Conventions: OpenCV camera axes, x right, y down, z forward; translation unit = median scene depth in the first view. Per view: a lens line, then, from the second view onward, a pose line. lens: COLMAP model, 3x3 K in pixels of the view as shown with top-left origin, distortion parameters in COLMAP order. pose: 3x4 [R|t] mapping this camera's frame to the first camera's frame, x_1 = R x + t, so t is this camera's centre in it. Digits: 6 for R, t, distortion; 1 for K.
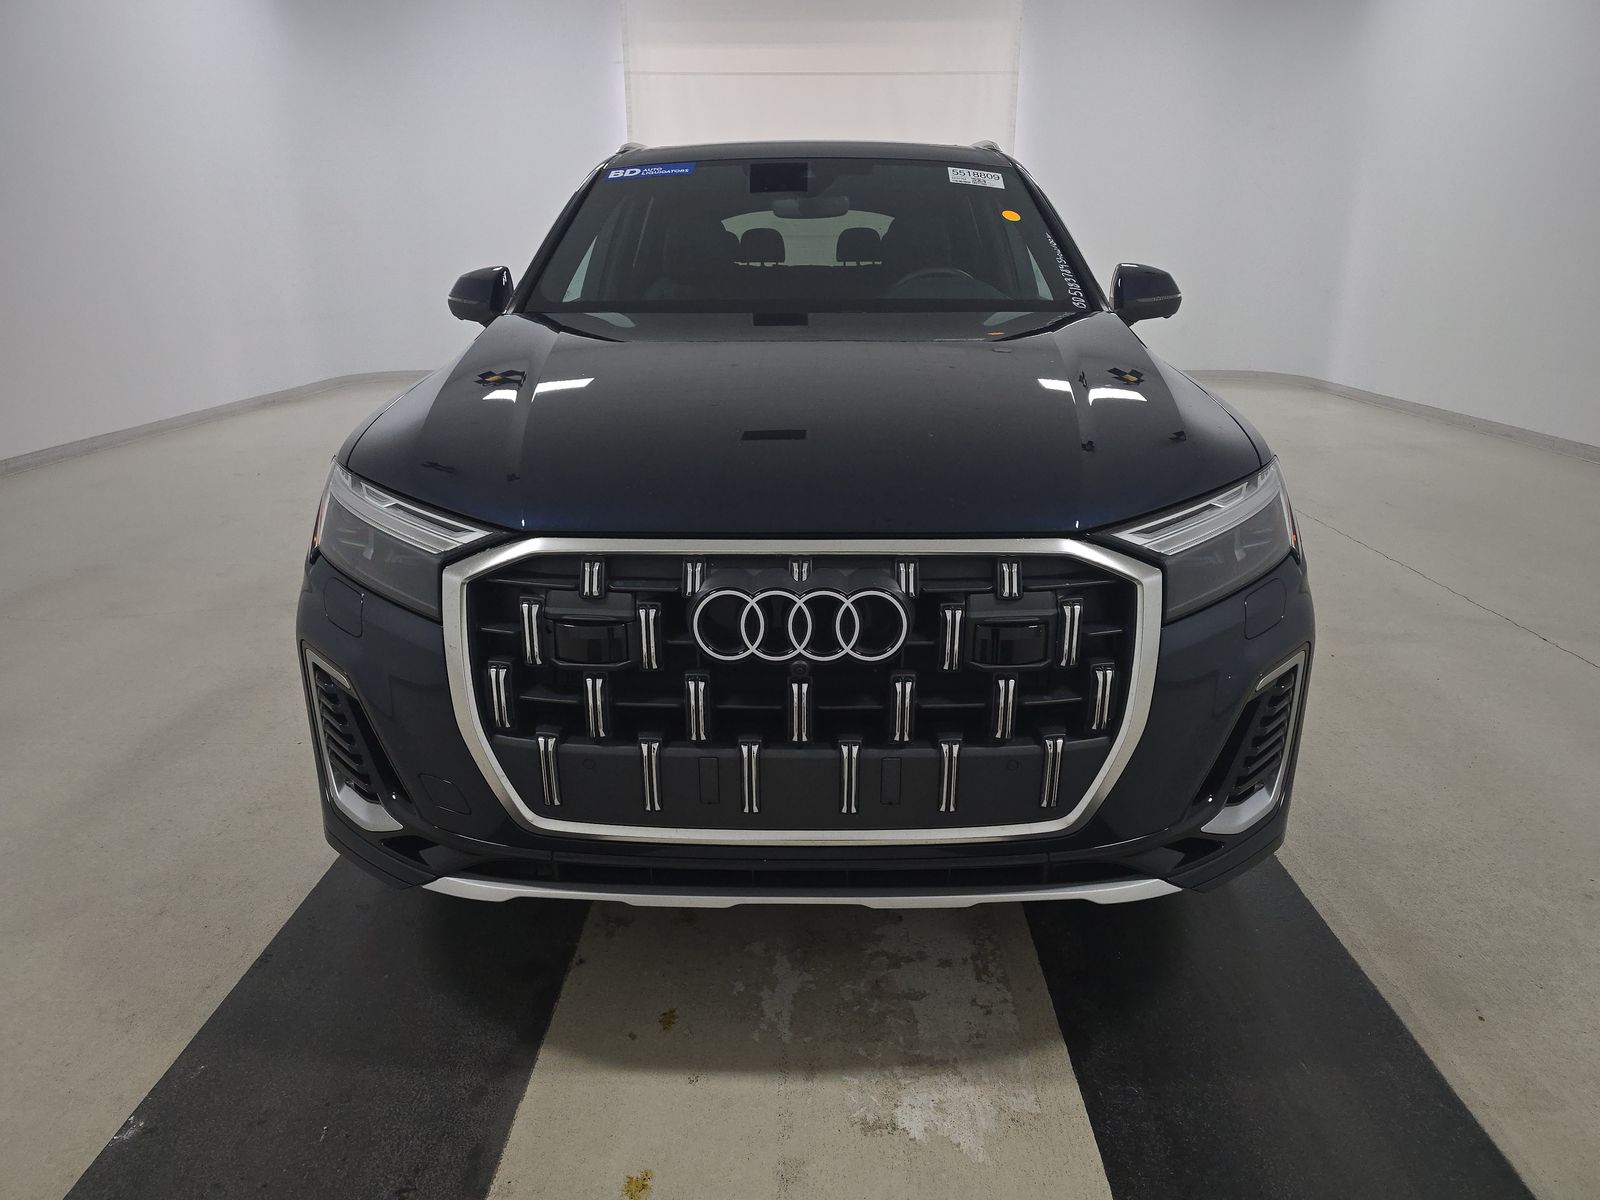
lens RADIAL K [[1072.9, 0, 800.0], [0, 1072.9, 600.0], [0, 0, 1]] dist [-0.003854, -0.000725]
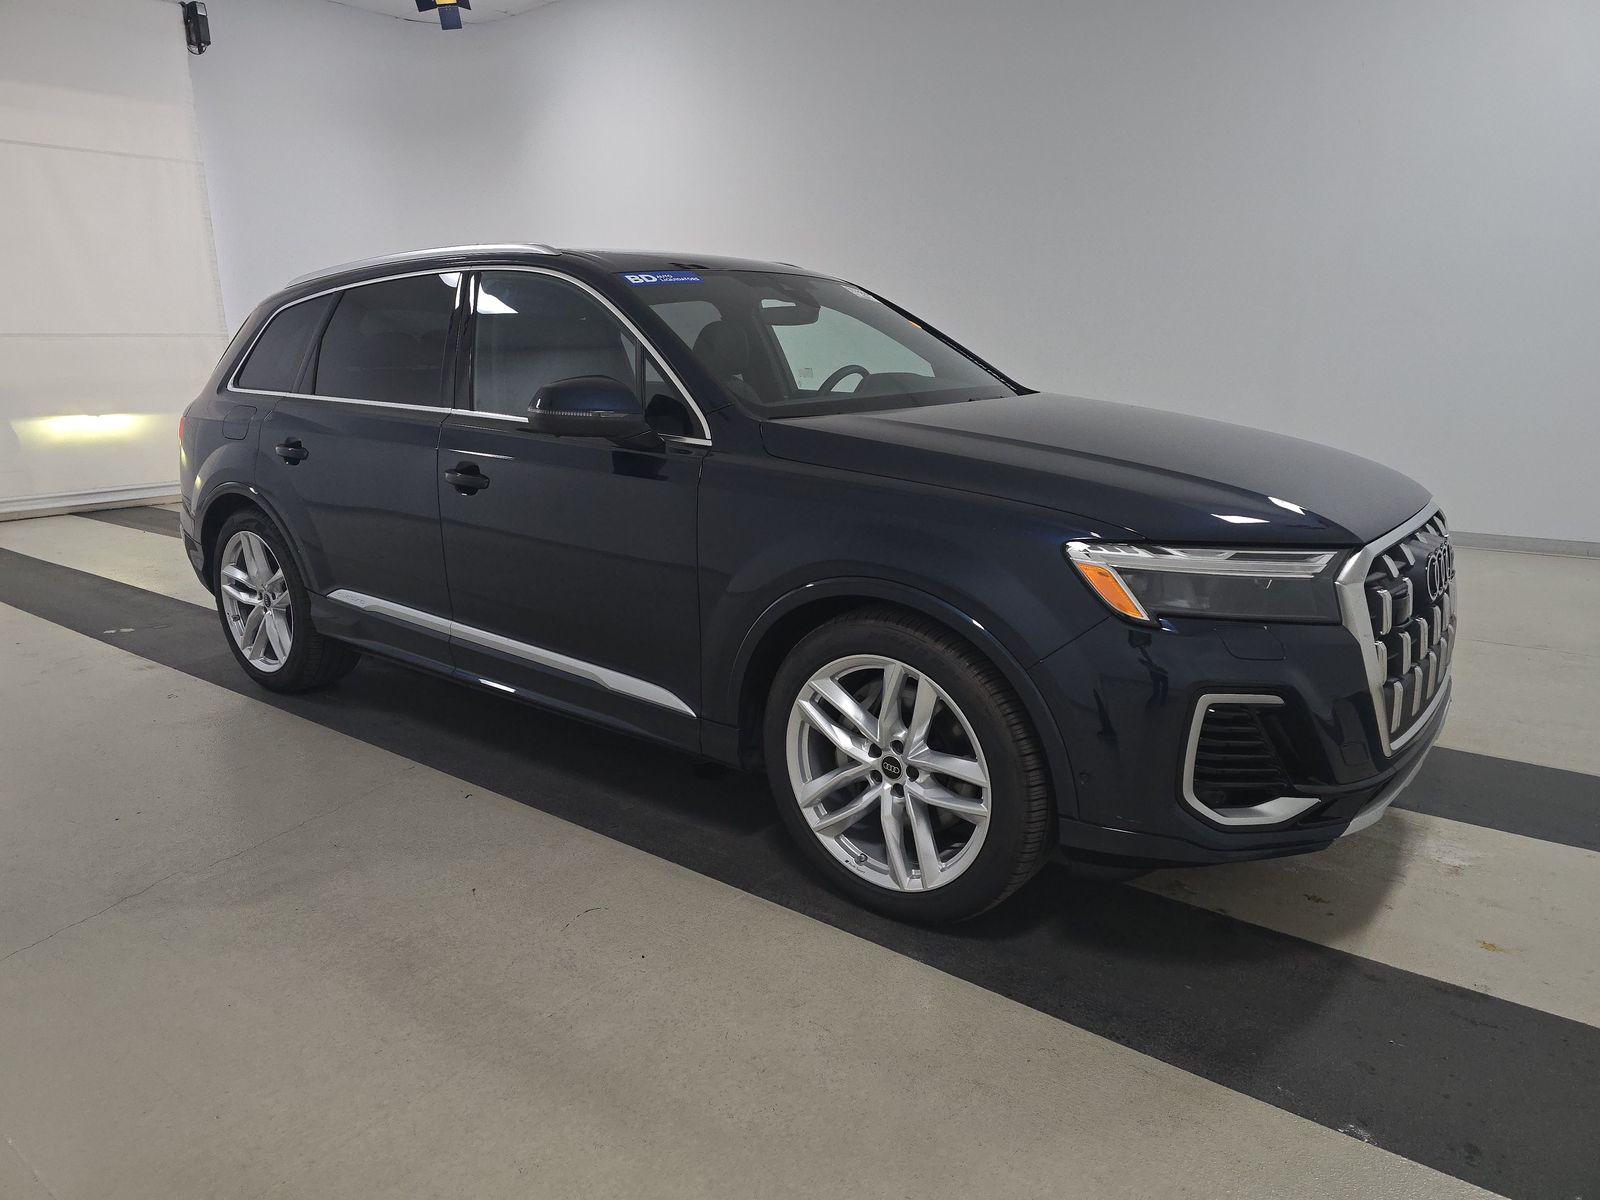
lens RADIAL K [[1076.6, 0, 800.0], [0, 1076.6, 600.0], [0, 0, 1]] dist [0.005119, 0.001417]
pose [[0.616281, -0.192892, 0.763538, -1.581039], [0.258146, 0.965452, 0.035542, -0.205017], [-0.744015, 0.175200, 0.644784, 0.562786]]
